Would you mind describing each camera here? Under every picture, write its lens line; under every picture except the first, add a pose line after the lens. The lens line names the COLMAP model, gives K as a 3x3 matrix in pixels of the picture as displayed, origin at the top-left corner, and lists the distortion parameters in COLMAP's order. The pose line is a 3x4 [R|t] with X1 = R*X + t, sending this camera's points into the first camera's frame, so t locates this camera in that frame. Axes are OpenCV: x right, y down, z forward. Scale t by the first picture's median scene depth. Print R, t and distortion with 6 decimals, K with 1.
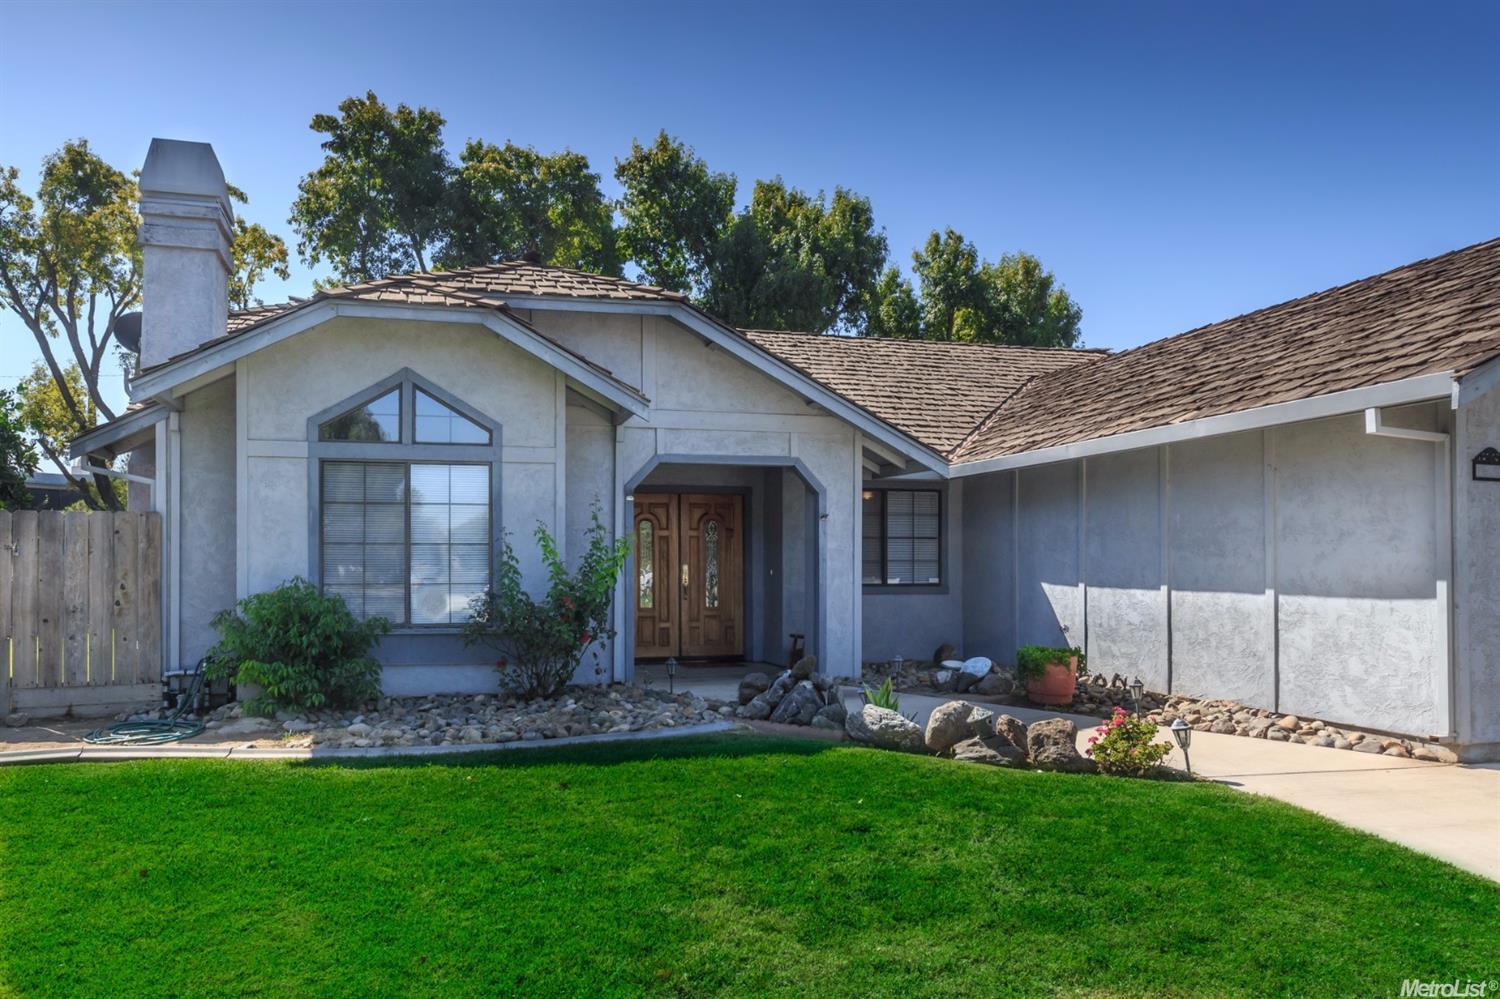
lens RADIAL K [[1047.6, 0, 748.7], [0, 1047.6, 535.0], [0, 0, 1]] dist [0.000863, -0.000181]
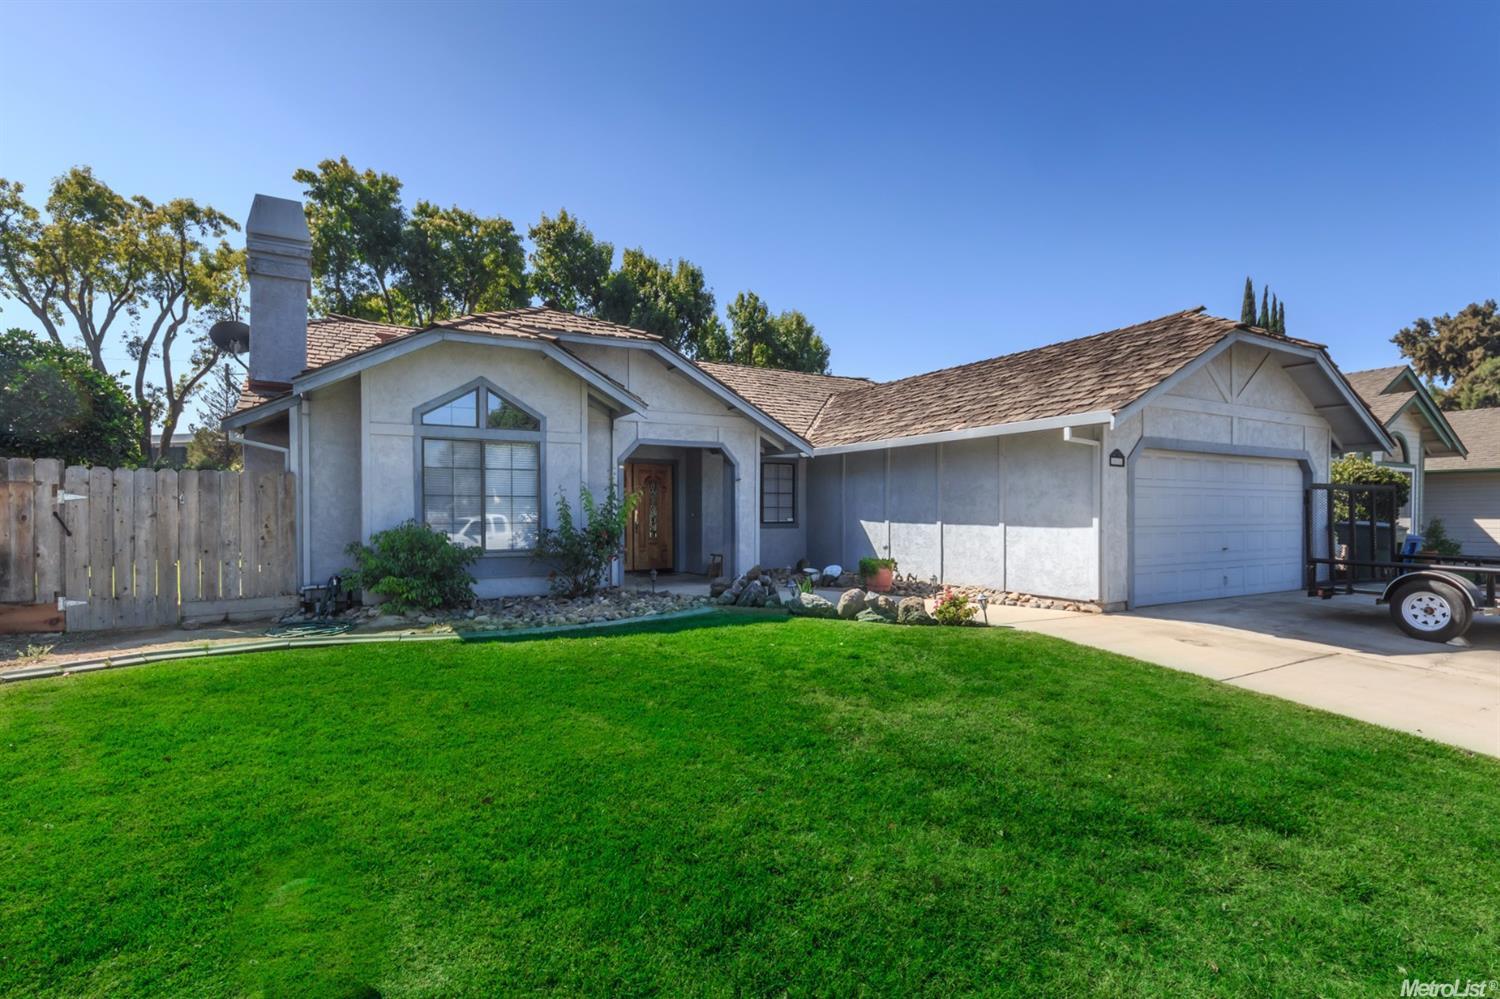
lens RADIAL K [[726.7, 0, 750.0], [0, 726.7, 499.5], [0, 0, 1]] dist [0.002050, -0.000026]
pose [[0.964797, 0.003458, 0.262973, -0.215227], [-0.007150, 0.999889, 0.013083, -0.002452], [-0.262899, -0.014503, 0.964714, -0.081945]]
